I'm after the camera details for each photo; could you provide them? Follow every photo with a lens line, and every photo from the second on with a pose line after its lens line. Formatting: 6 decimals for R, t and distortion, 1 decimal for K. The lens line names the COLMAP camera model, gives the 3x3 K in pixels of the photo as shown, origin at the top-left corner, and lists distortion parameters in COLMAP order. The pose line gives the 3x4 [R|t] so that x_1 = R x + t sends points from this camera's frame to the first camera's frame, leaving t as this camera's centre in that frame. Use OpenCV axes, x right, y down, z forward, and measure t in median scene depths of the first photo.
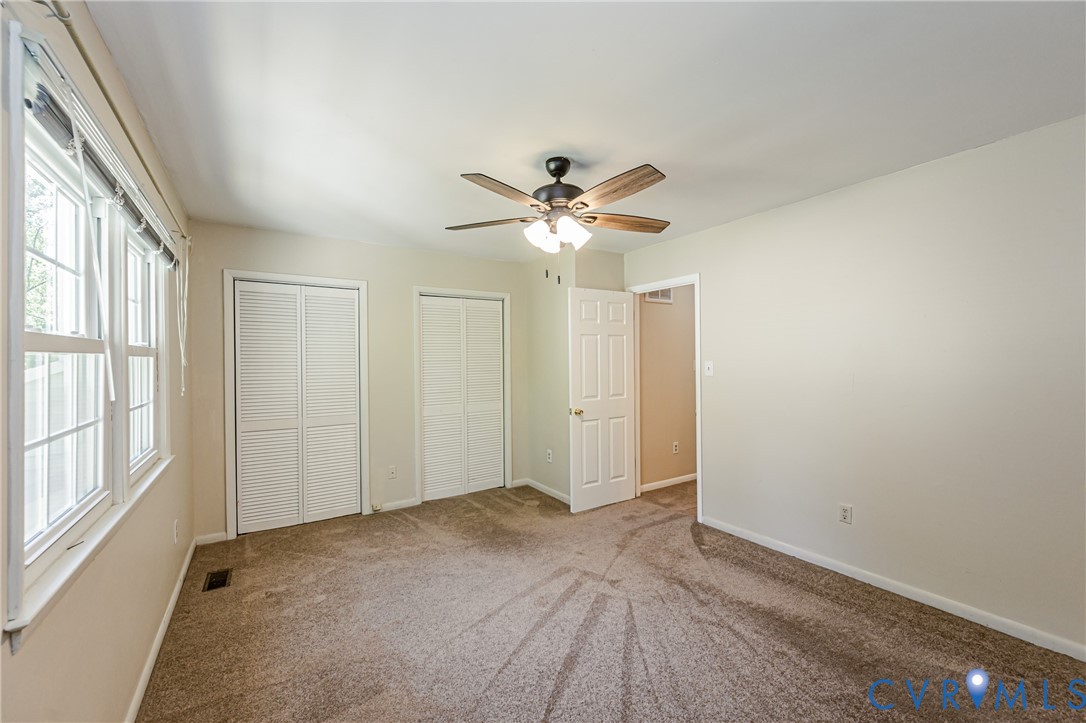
lens RADIAL K [[437.8, 0, 543.0], [0, 437.8, 361.5], [0, 0, 1]] dist [0.000605, -0.000050]
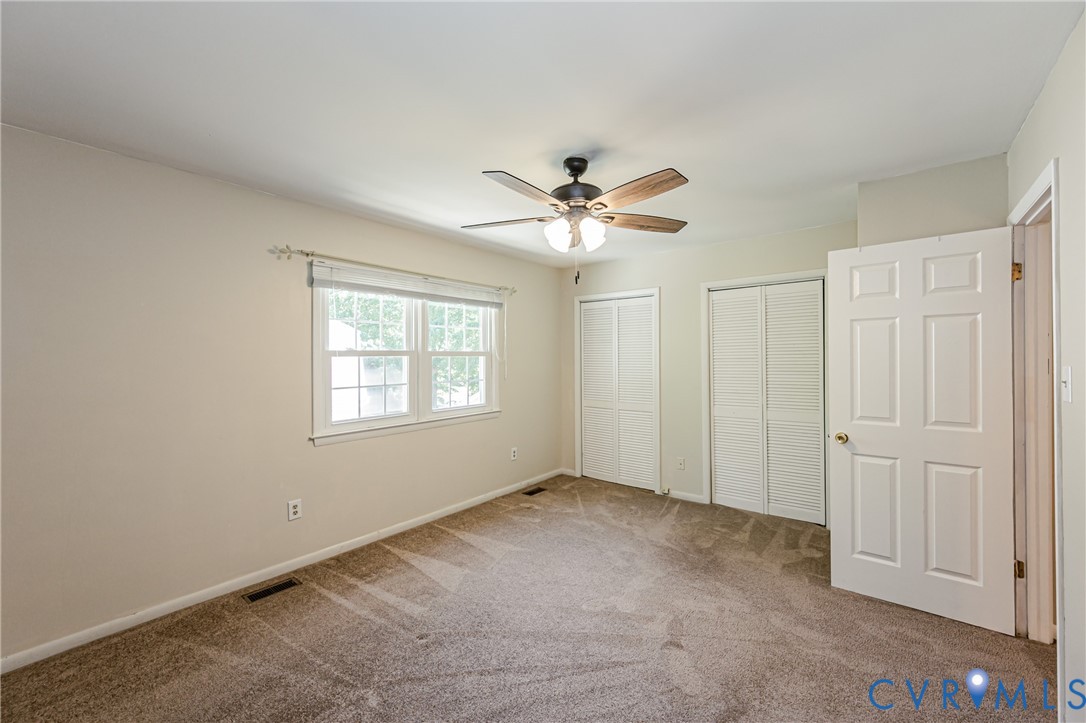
lens RADIAL K [[435.3, 0, 541.4], [0, 435.3, 358.2], [0, 0, 1]] dist [-0.001571, 0.000007]
pose [[0.306778, 0.008264, -0.951745, 0.622508], [-0.001792, 0.999966, 0.008105, -0.010800], [0.951779, -0.000781, 0.306783, 0.402672]]
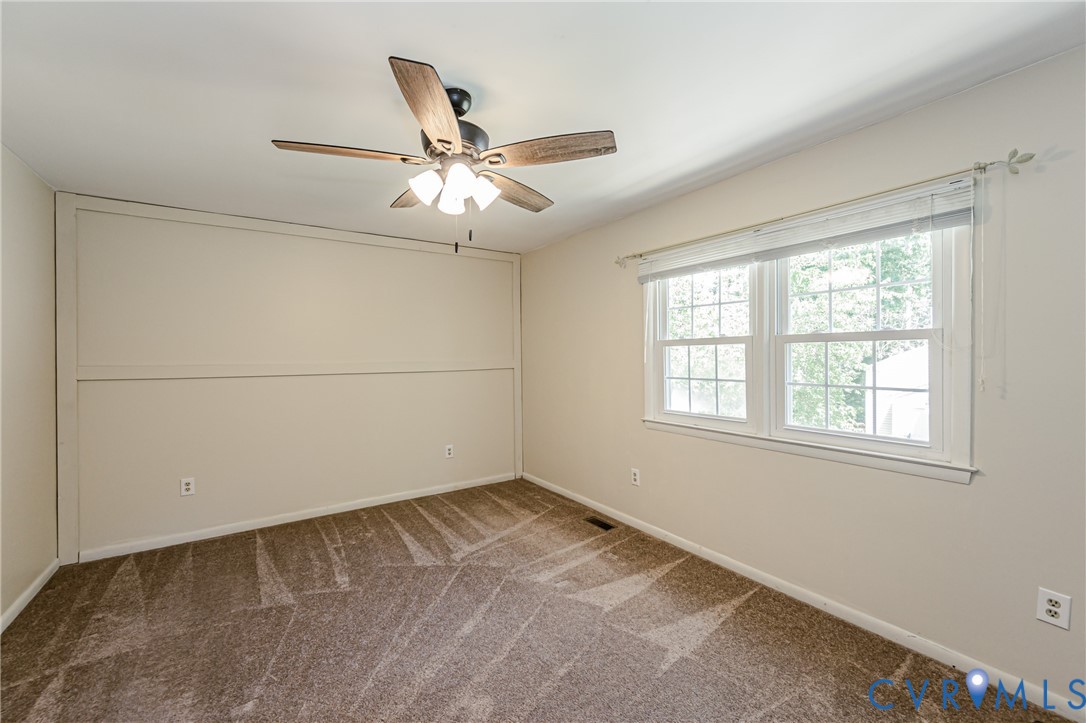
lens RADIAL K [[435.3, 0, 541.4], [0, 435.3, 358.2], [0, 0, 1]] dist [-0.001571, 0.000007]
pose [[-0.999720, 0.017114, -0.016336, -0.056253], [0.016894, 0.999766, 0.013504, 0.001623], [0.016564, 0.013225, -0.999775, 1.144591]]
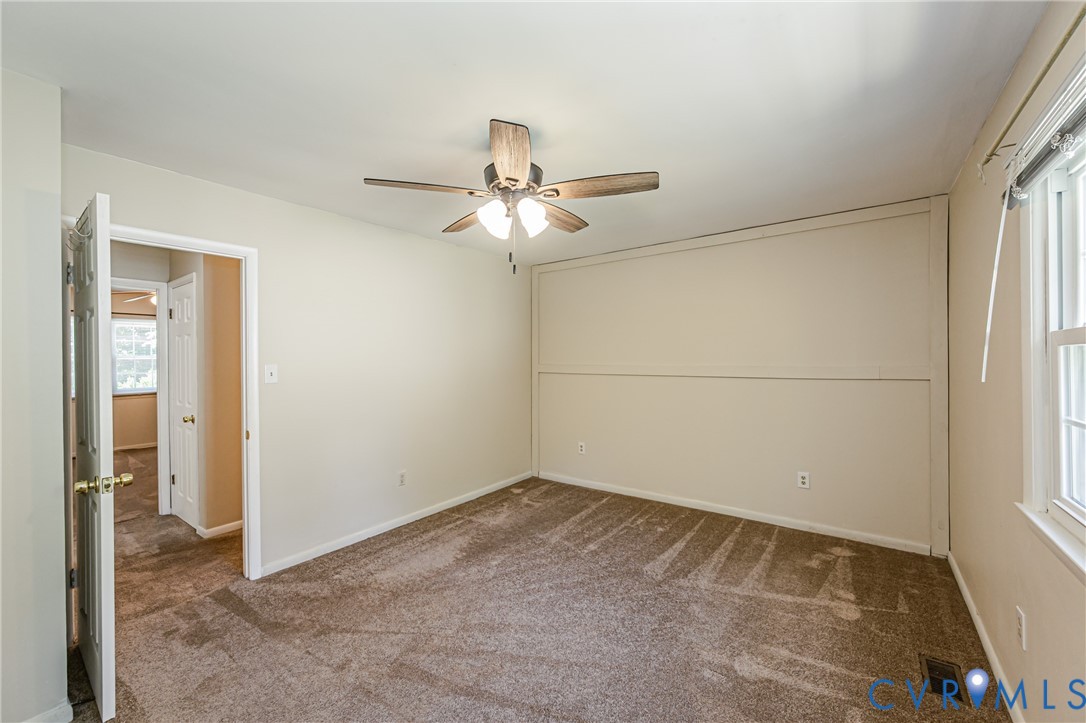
lens RADIAL K [[435.3, 0, 541.4], [0, 435.3, 358.2], [0, 0, 1]] dist [-0.001571, 0.000007]
pose [[-0.342990, 0.009480, 0.939291, -0.520815], [0.016177, 0.999860, -0.004185, -0.000707], [-0.939200, 0.013760, -0.343096, 0.802719]]
